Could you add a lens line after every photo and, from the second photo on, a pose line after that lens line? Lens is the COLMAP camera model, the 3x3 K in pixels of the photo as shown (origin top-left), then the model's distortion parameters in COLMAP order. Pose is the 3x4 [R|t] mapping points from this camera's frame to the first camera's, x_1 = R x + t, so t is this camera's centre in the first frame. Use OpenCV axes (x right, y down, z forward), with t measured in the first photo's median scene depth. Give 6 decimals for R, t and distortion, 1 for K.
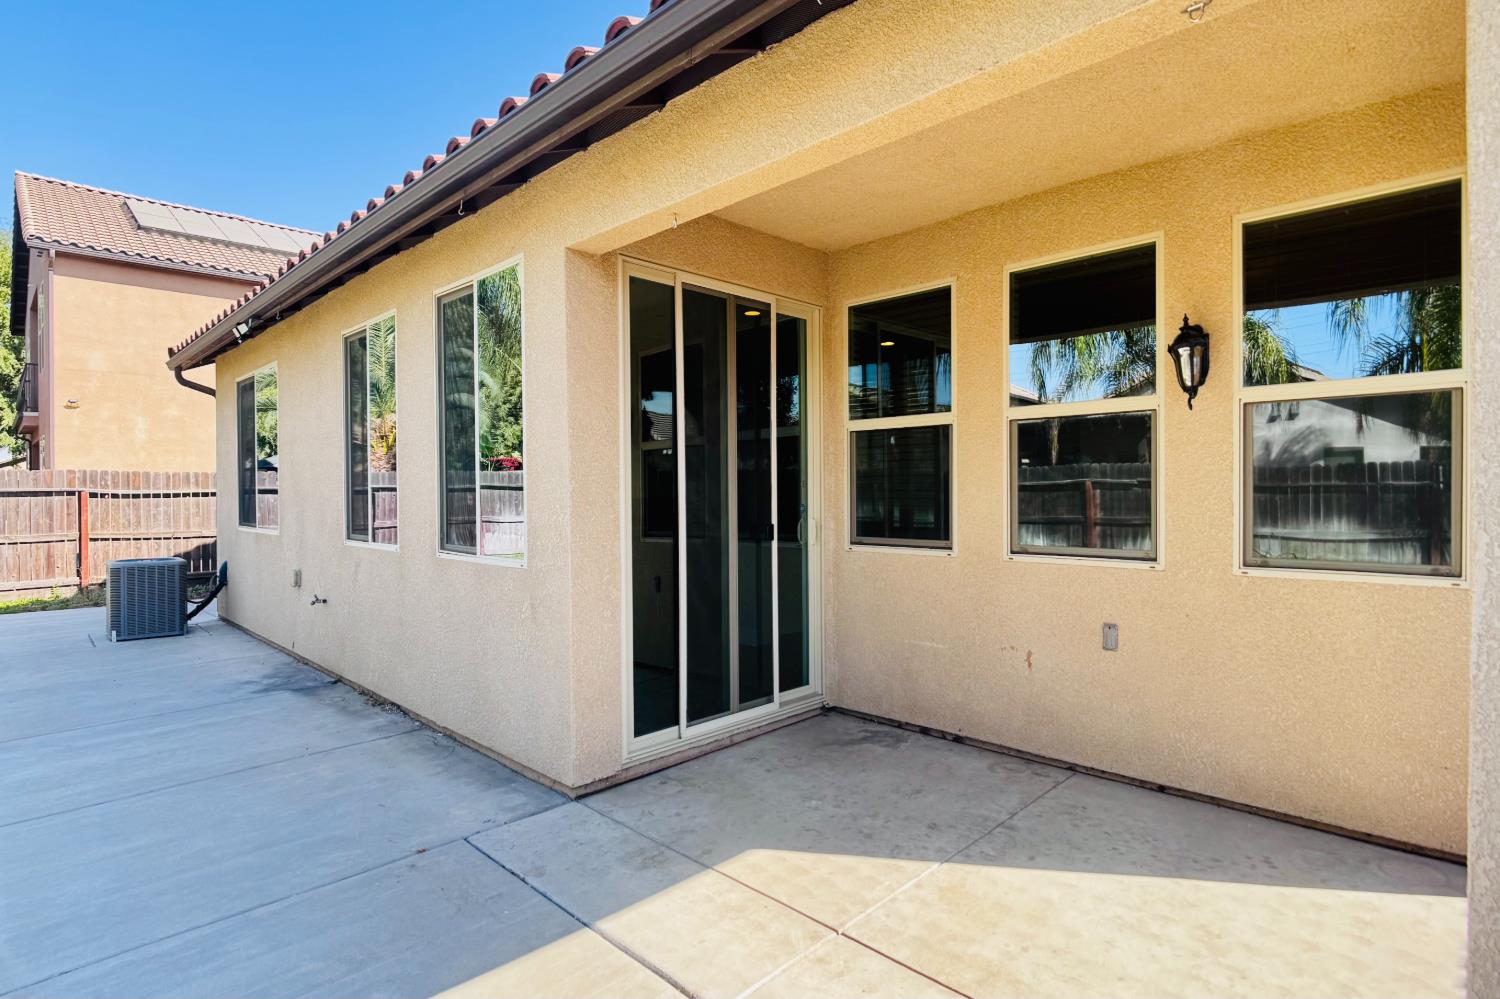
lens RADIAL K [[783.4, 0, 750.1], [0, 783.4, 490.1], [0, 0, 1]] dist [-0.009887, -0.006976]
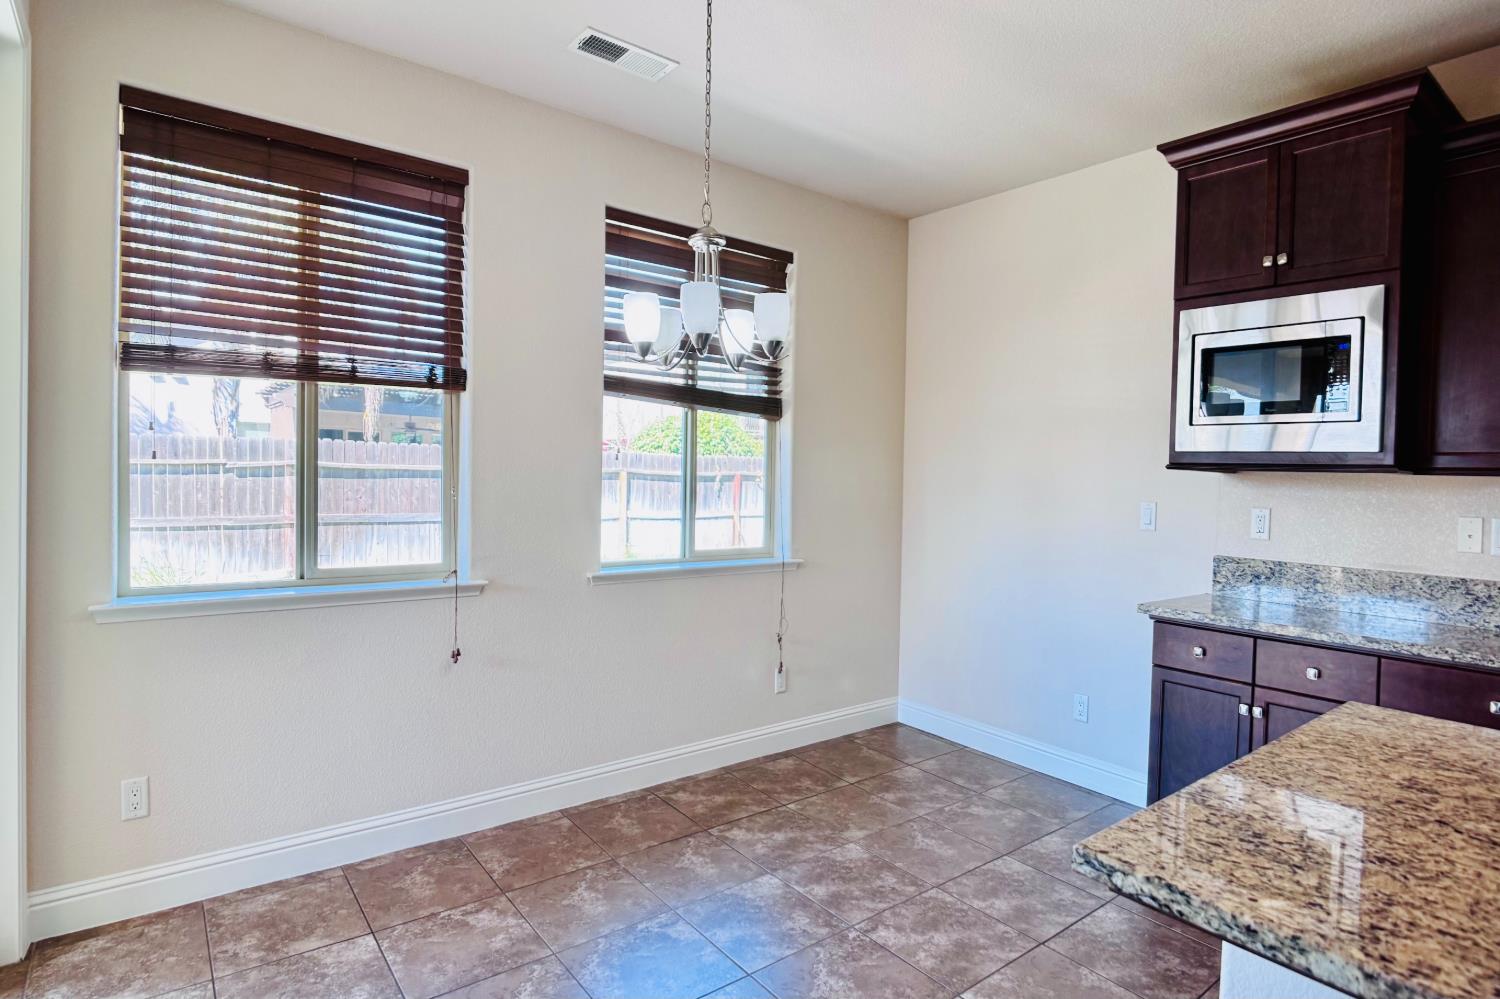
lens RADIAL K [[783.4, 0, 753.7], [0, 783.4, 496.3], [0, 0, 1]] dist [-0.009887, -0.006976]
pose [[-0.125848, 0.027396, -0.991671, 0.010104], [-0.018519, 0.999380, 0.029959, -0.016755], [0.991877, 0.022136, -0.125262, 2.489898]]
